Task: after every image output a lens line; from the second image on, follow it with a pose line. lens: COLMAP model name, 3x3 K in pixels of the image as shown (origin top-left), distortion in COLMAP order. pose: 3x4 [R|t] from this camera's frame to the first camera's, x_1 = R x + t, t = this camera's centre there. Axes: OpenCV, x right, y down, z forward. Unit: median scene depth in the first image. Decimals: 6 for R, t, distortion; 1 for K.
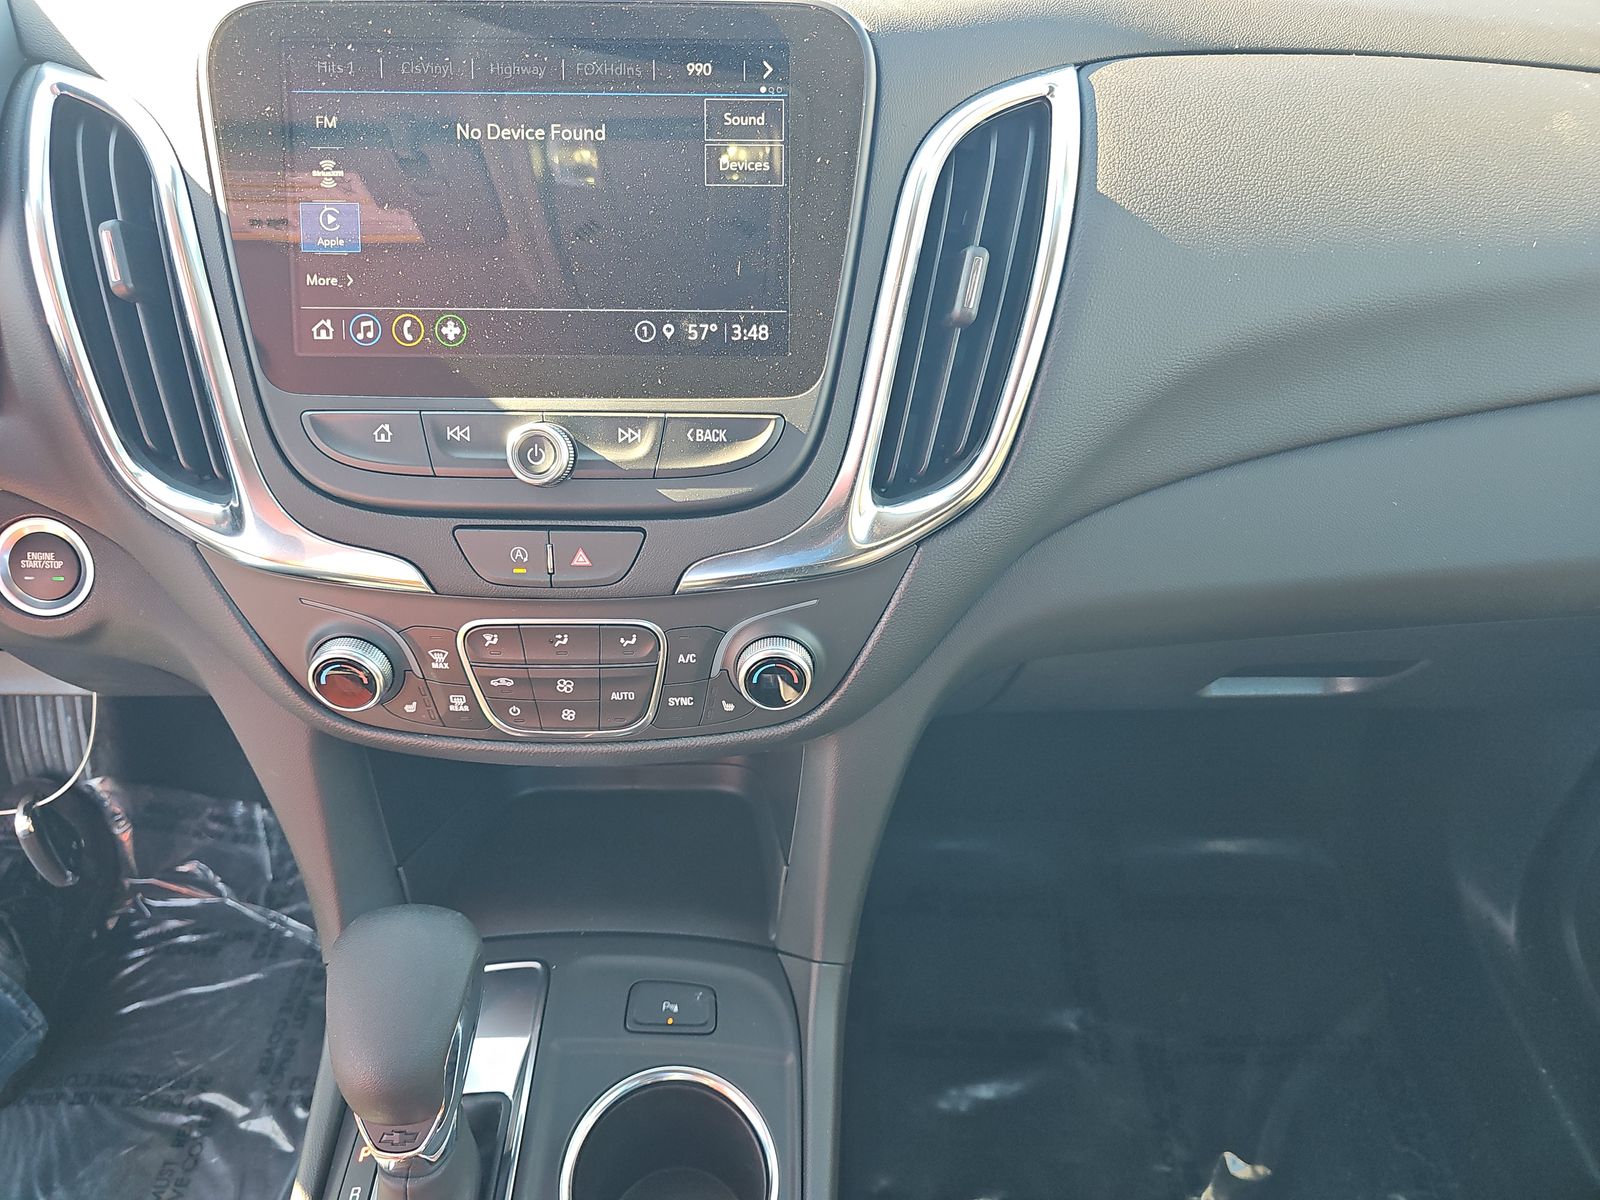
lens RADIAL K [[1095.5, 0, 793.5], [0, 1095.5, 611.0], [0, 0, 1]] dist [0.003698, 0.000706]
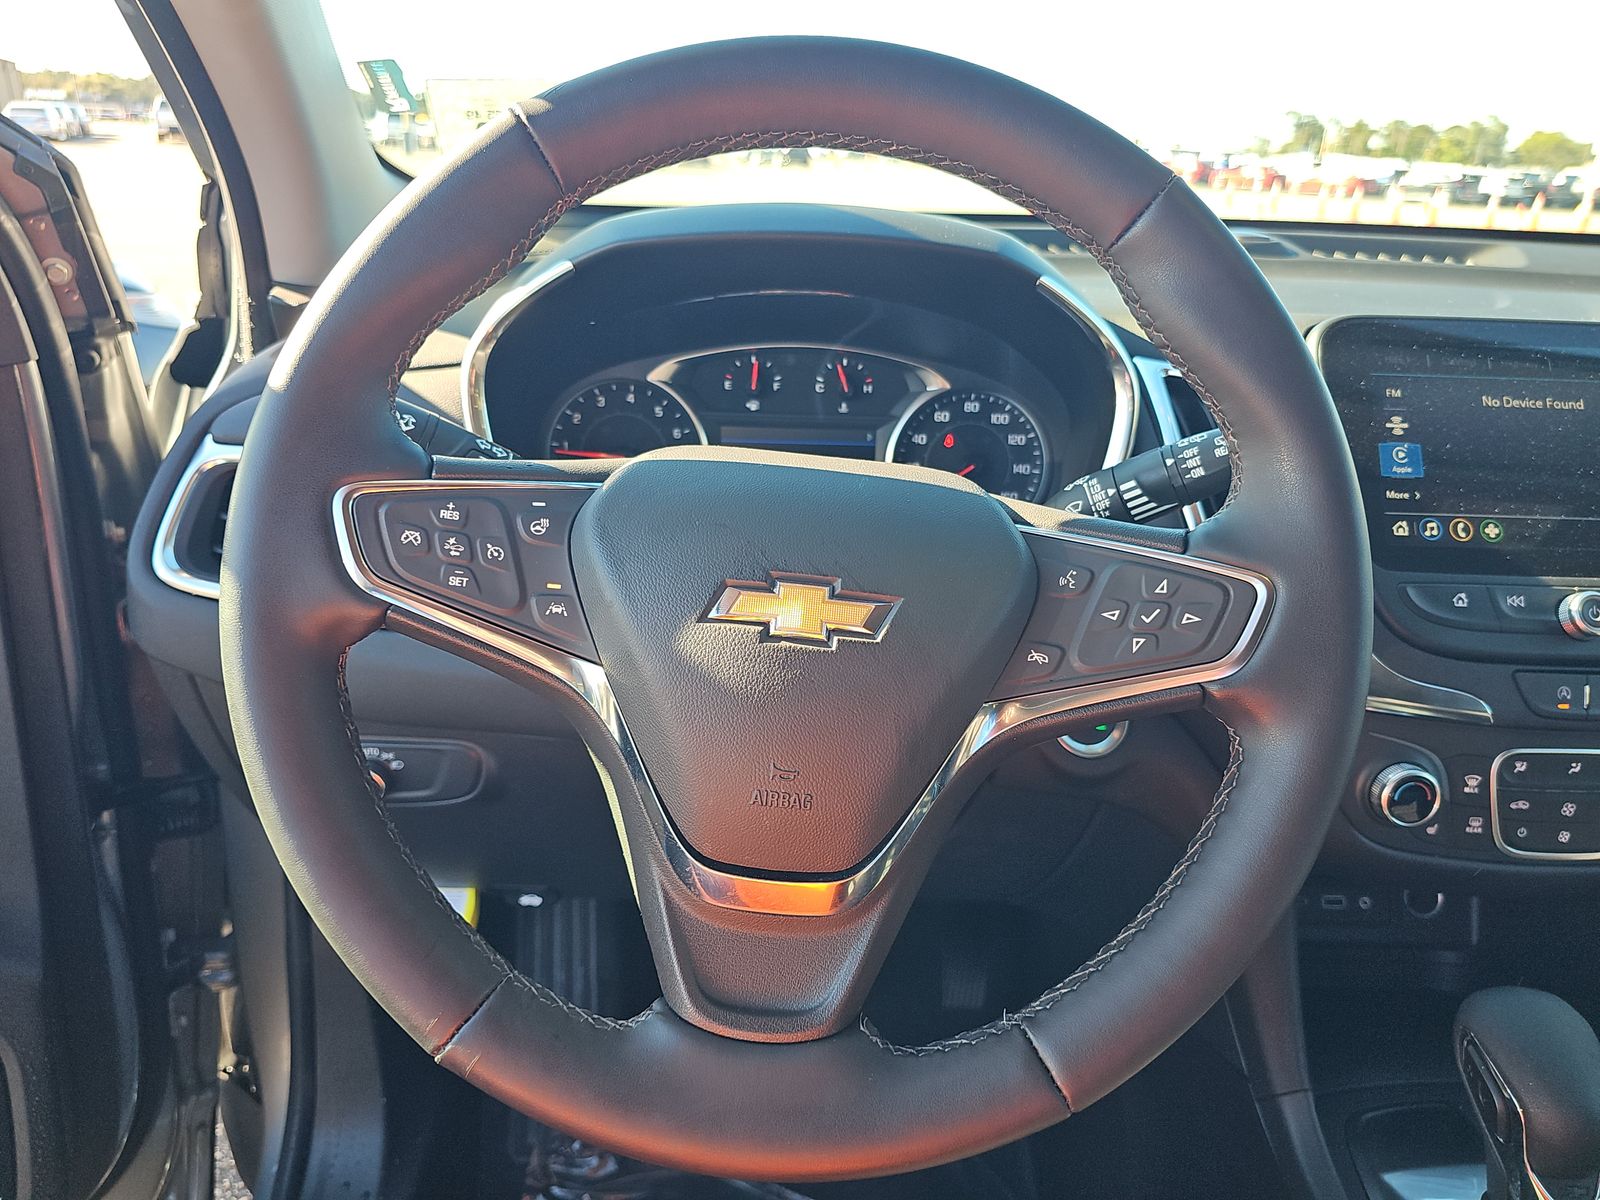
lens RADIAL K [[1095.5, 0, 793.5], [0, 1095.5, 611.0], [0, 0, 1]] dist [0.003698, 0.000706]
pose [[0.999179, 0.017525, 0.036521, -1.230926], [-0.004264, 0.942064, -0.335405, 0.301140], [-0.040283, 0.334974, 0.941366, -0.219703]]
